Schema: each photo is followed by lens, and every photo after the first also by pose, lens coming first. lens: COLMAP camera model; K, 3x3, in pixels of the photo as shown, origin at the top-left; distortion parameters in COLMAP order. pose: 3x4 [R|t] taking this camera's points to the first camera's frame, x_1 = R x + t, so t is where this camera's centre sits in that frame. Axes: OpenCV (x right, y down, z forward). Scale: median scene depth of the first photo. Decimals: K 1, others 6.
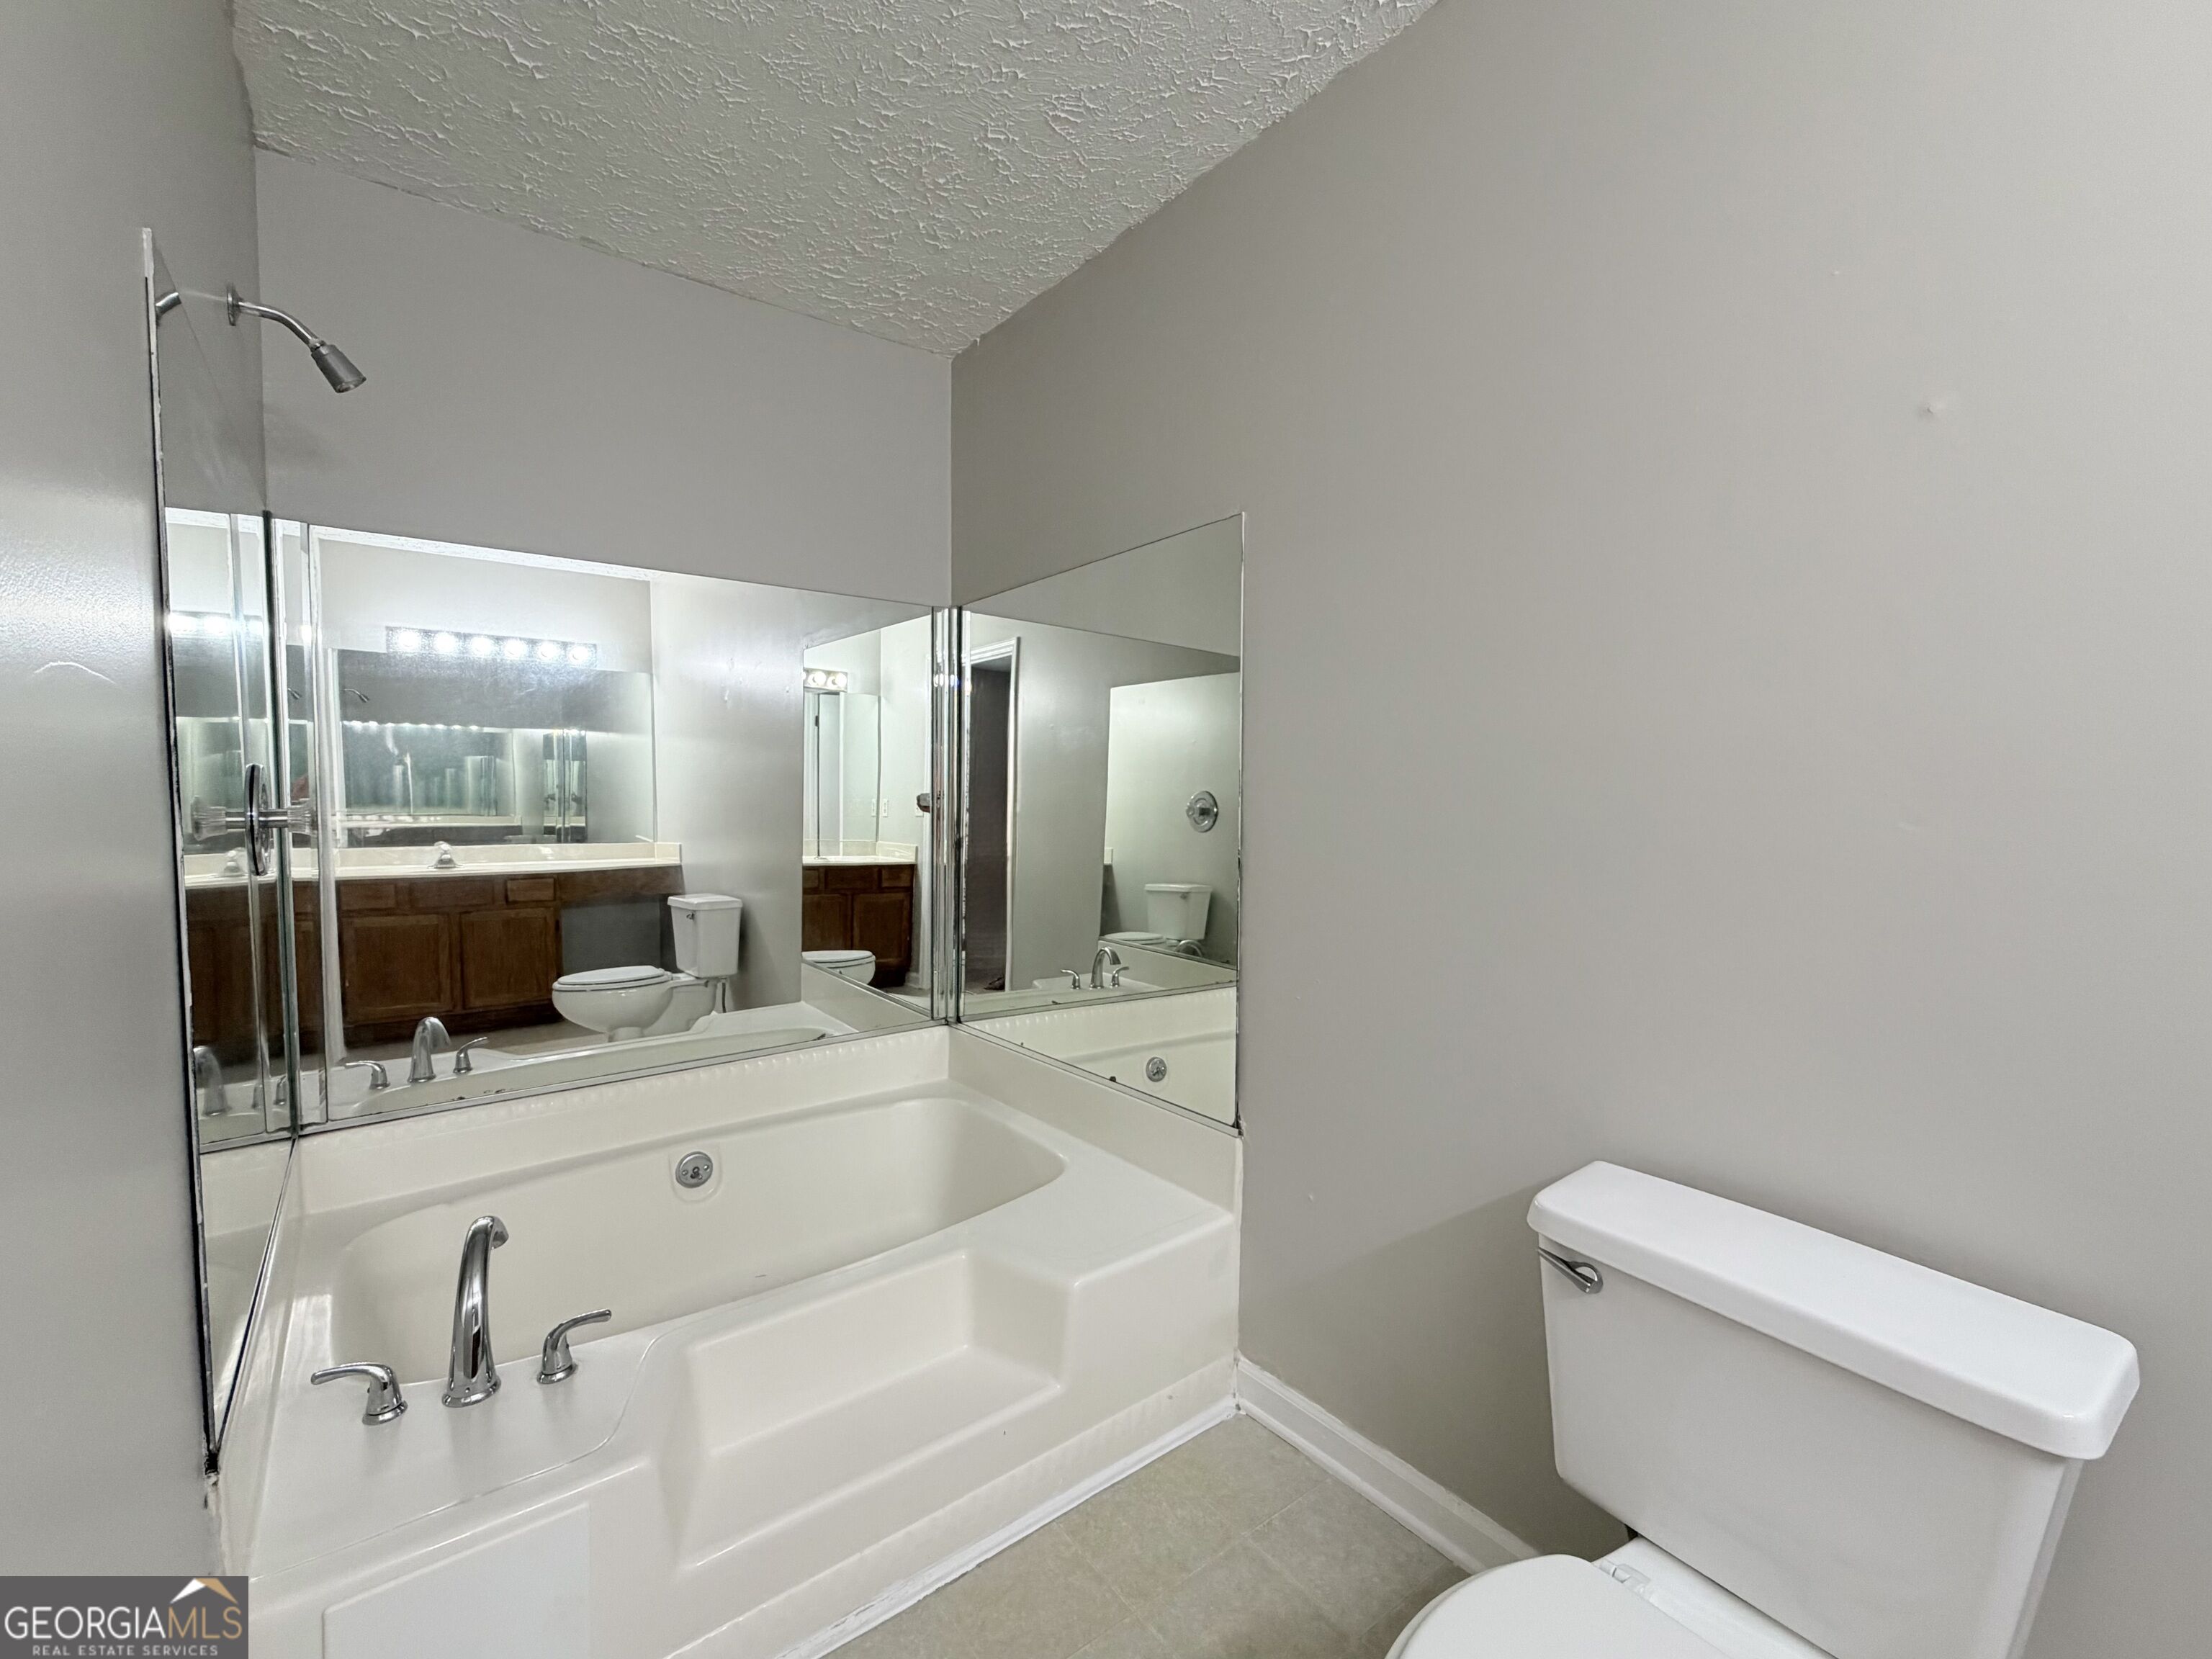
lens RADIAL K [[948.5, 0, 1097.7], [0, 948.5, 837.5], [0, 0, 1]] dist [0.002686, 0.000095]
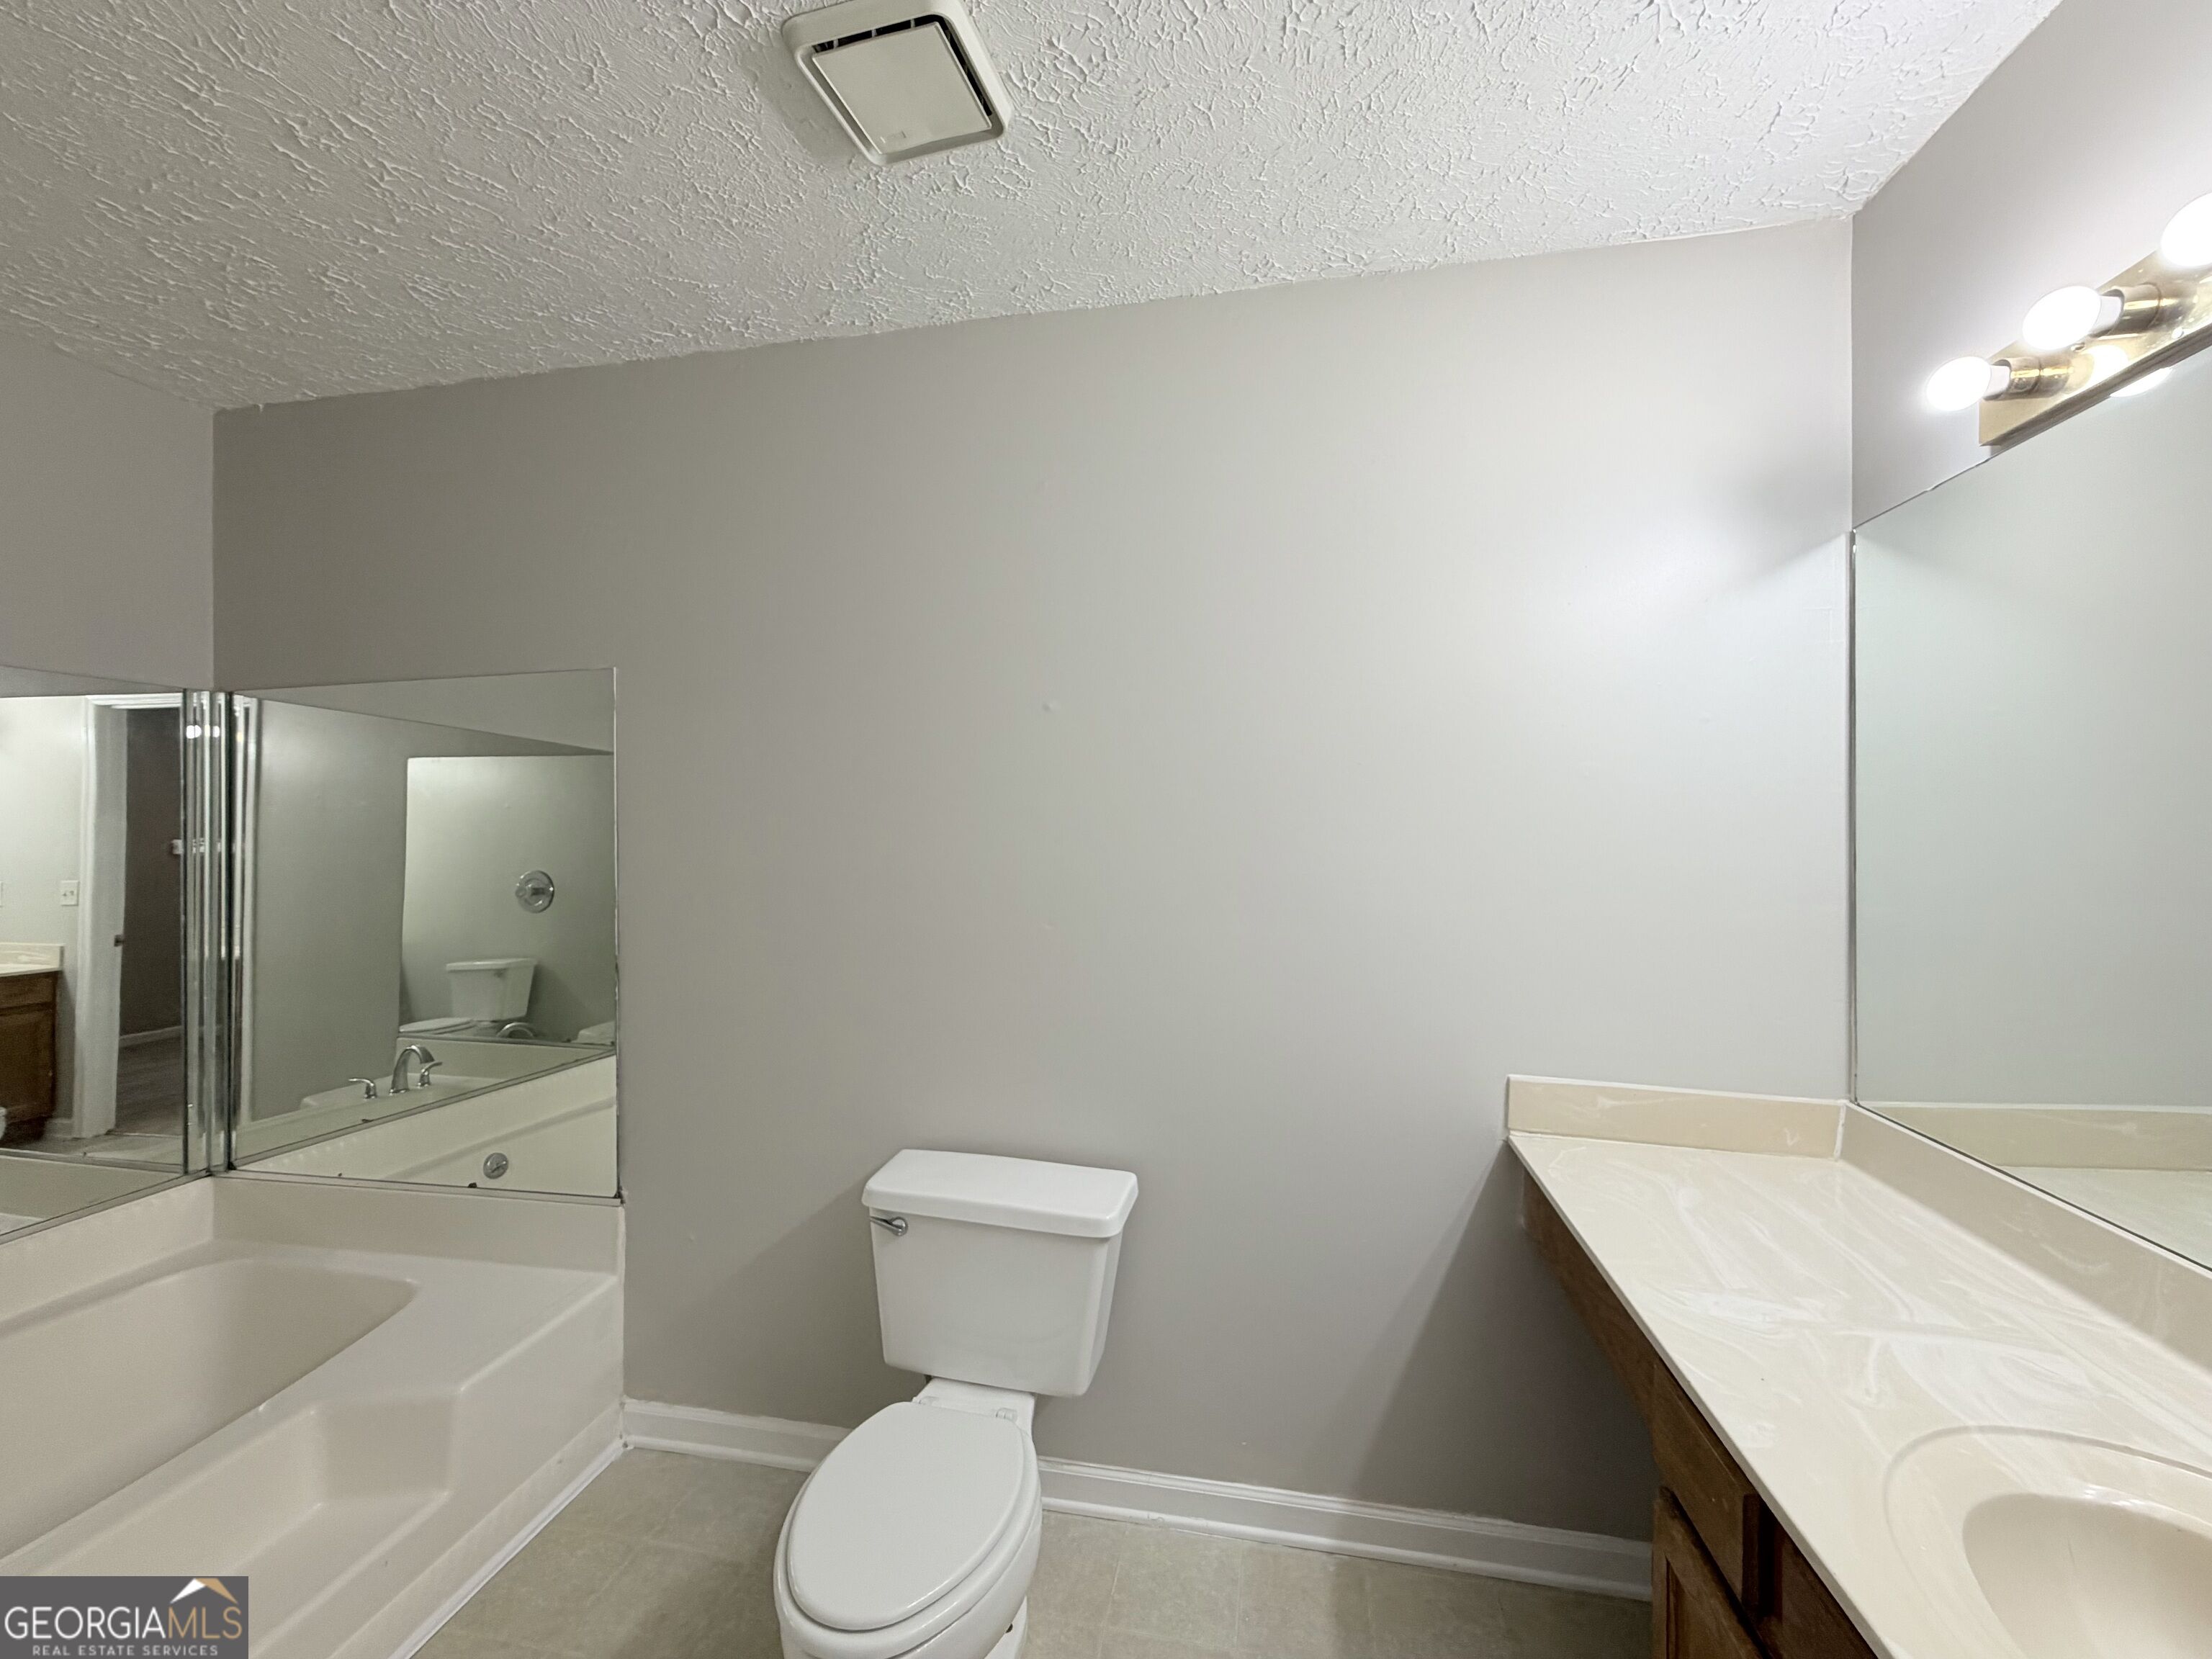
lens RADIAL K [[880.0, 0, 1114.7], [0, 880.0, 827.3], [0, 0, 1]] dist [0.000130, -0.000706]
pose [[0.745933, -0.004435, 0.666006, -0.093990], [0.040812, 0.998403, -0.039061, -0.063458], [-0.664769, 0.056318, 0.744923, -0.182209]]
